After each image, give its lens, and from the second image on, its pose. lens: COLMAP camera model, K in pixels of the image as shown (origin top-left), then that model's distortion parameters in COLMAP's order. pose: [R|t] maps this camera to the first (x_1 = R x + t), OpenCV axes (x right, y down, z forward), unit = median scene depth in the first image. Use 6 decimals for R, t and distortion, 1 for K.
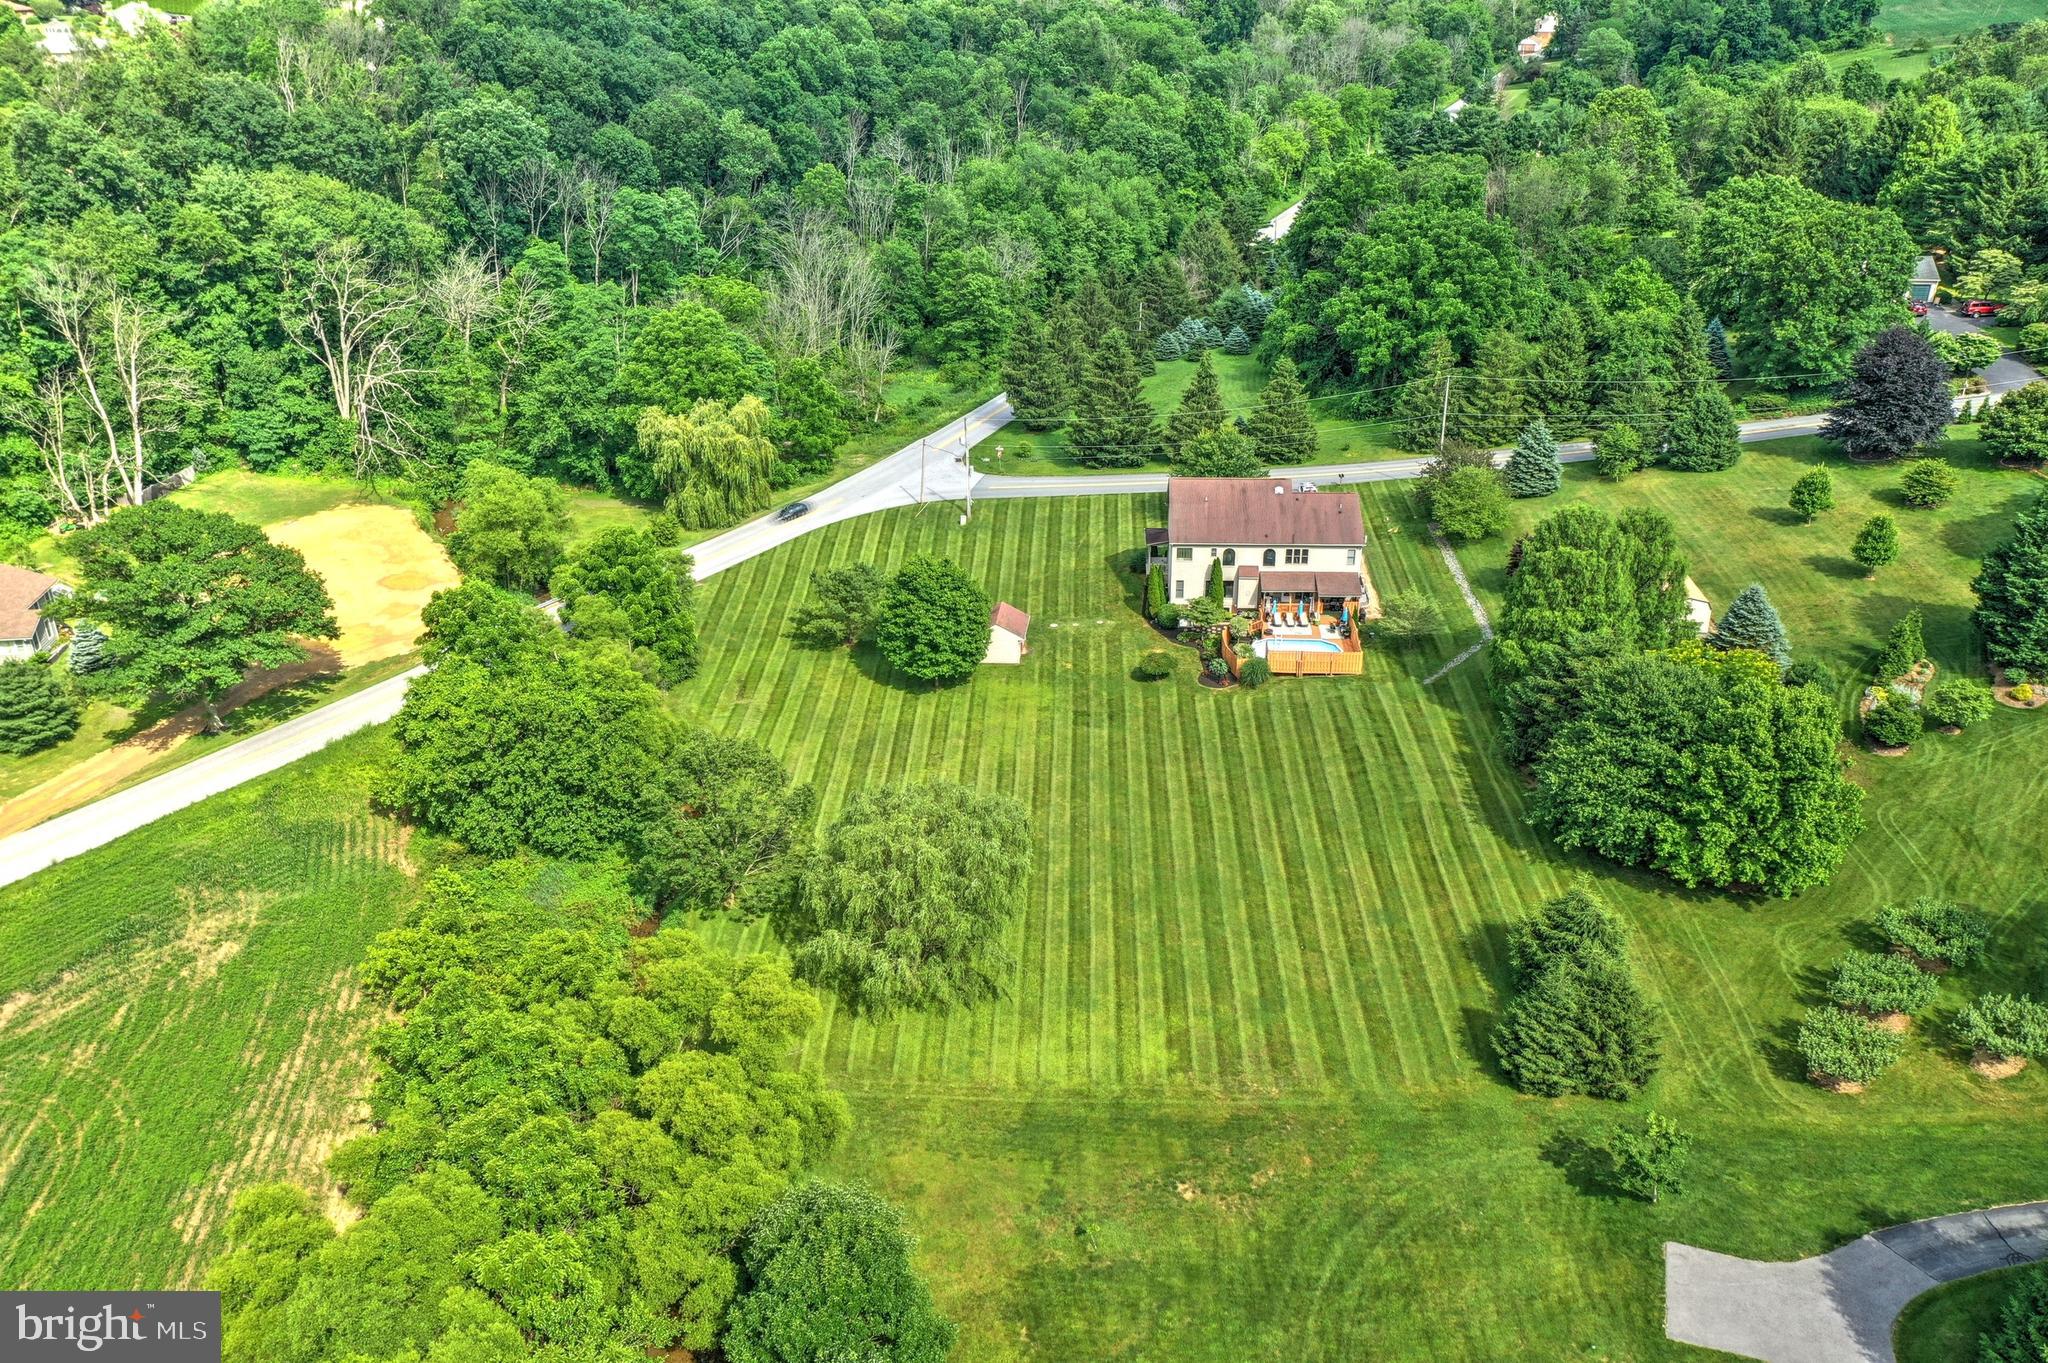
lens RADIAL K [[1670.7, 0, 1024.0], [0, 1670.7, 681.5], [0, 0, 1]] dist [0.011374, 0.002214]
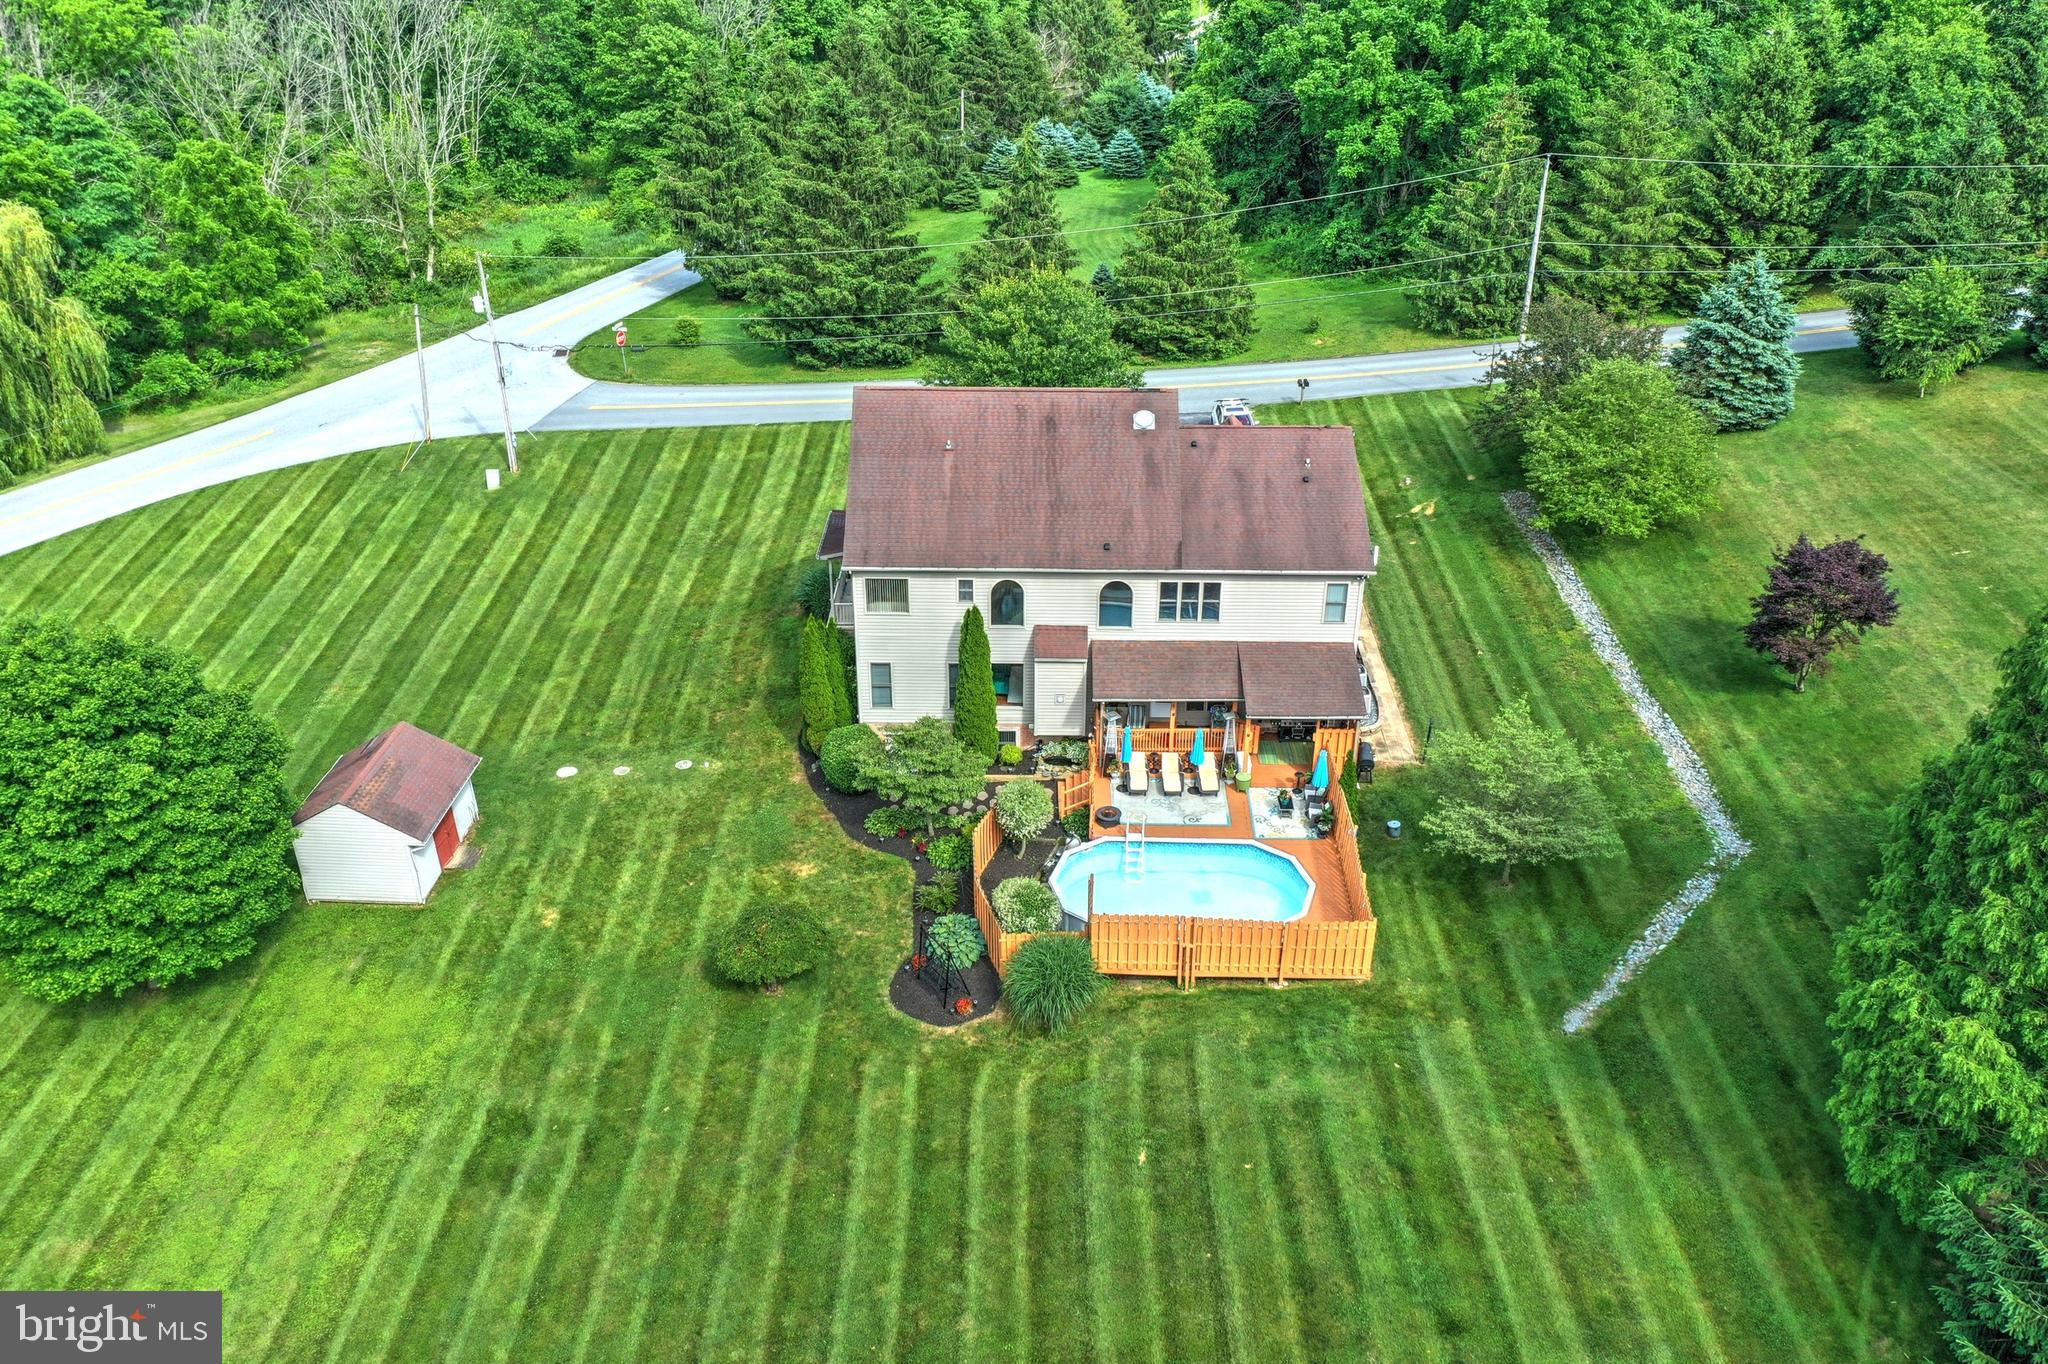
lens RADIAL K [[1670.7, 0, 1024.0], [0, 1670.7, 682.0], [0, 0, 1]] dist [0.011374, 0.002214]
pose [[0.999538, -0.005256, 0.029941, 0.103161], [0.003683, 0.998622, 0.052346, -0.068353], [-0.030175, -0.052212, 0.998180, 0.563474]]
